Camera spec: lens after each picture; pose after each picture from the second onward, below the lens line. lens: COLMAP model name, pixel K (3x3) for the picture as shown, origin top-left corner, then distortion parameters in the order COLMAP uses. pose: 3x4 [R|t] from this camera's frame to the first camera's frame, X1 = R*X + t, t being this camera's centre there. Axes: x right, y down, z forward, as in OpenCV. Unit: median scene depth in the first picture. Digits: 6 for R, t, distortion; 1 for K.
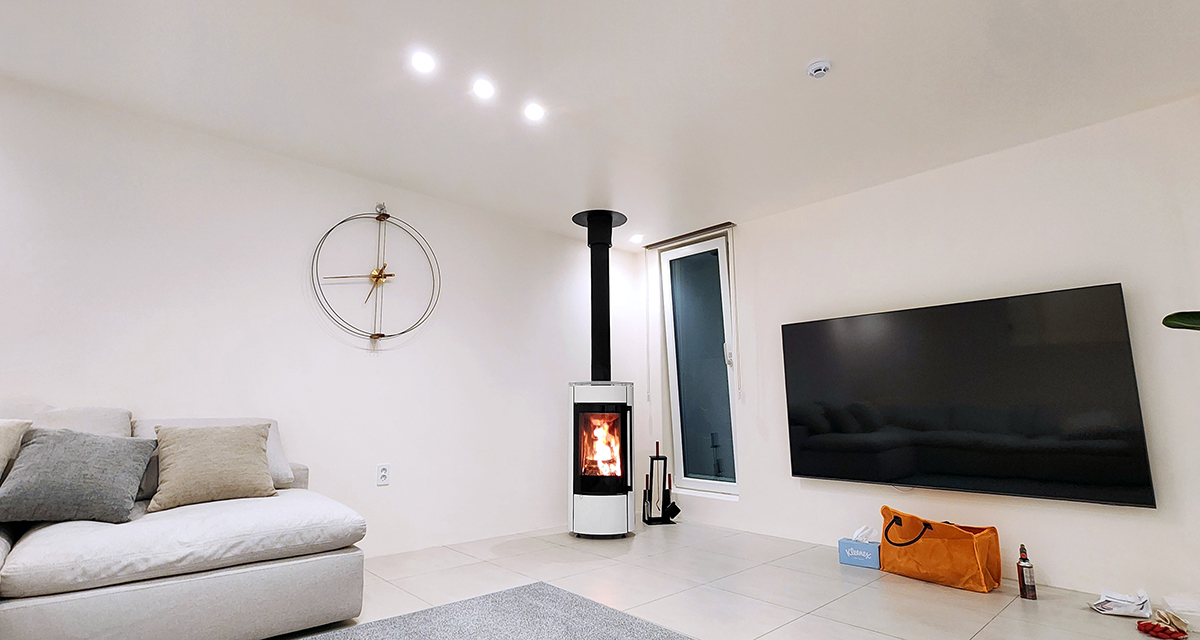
lens RADIAL K [[511.2, 0, 613.8], [0, 511.2, 340.1], [0, 0, 1]] dist [-0.000412, 0.000004]
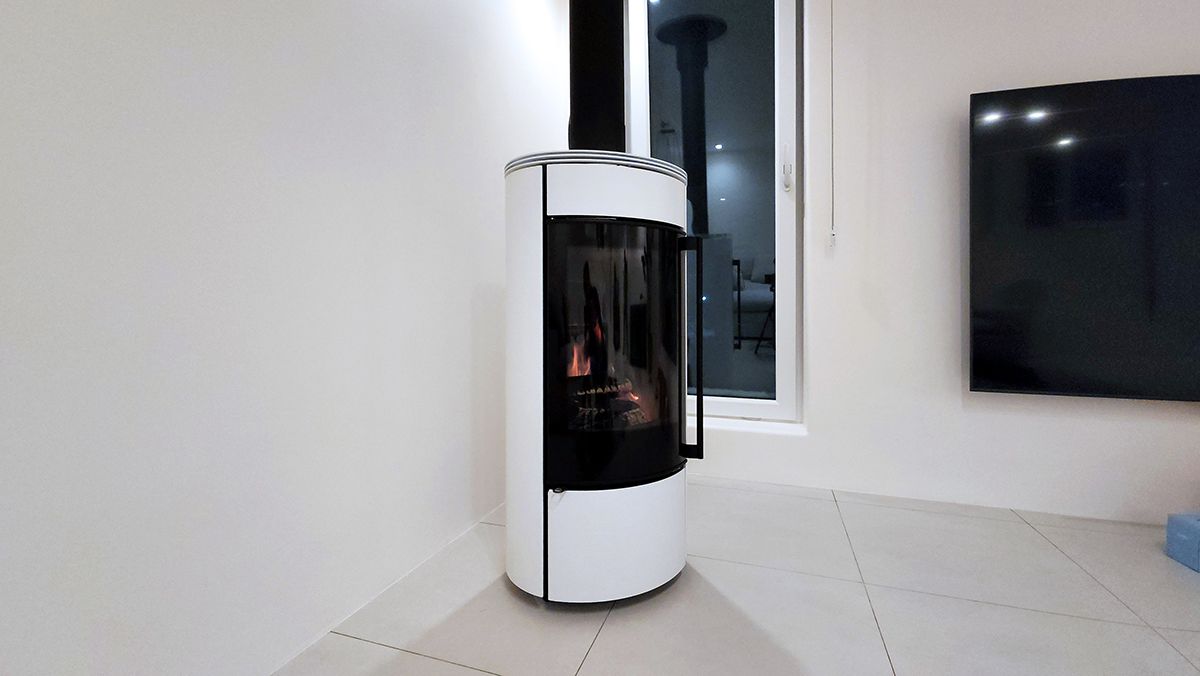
lens RADIAL K [[459.2, 0, 597.9], [0, 459.2, 305.1], [0, 0, 1]] dist [0.000383, -0.000023]
pose [[0.896152, 0.006488, 0.443700, -0.157253], [-0.066125, 0.990682, 0.119067, 0.127680], [-0.438793, -0.136042, 0.888231, 0.644434]]
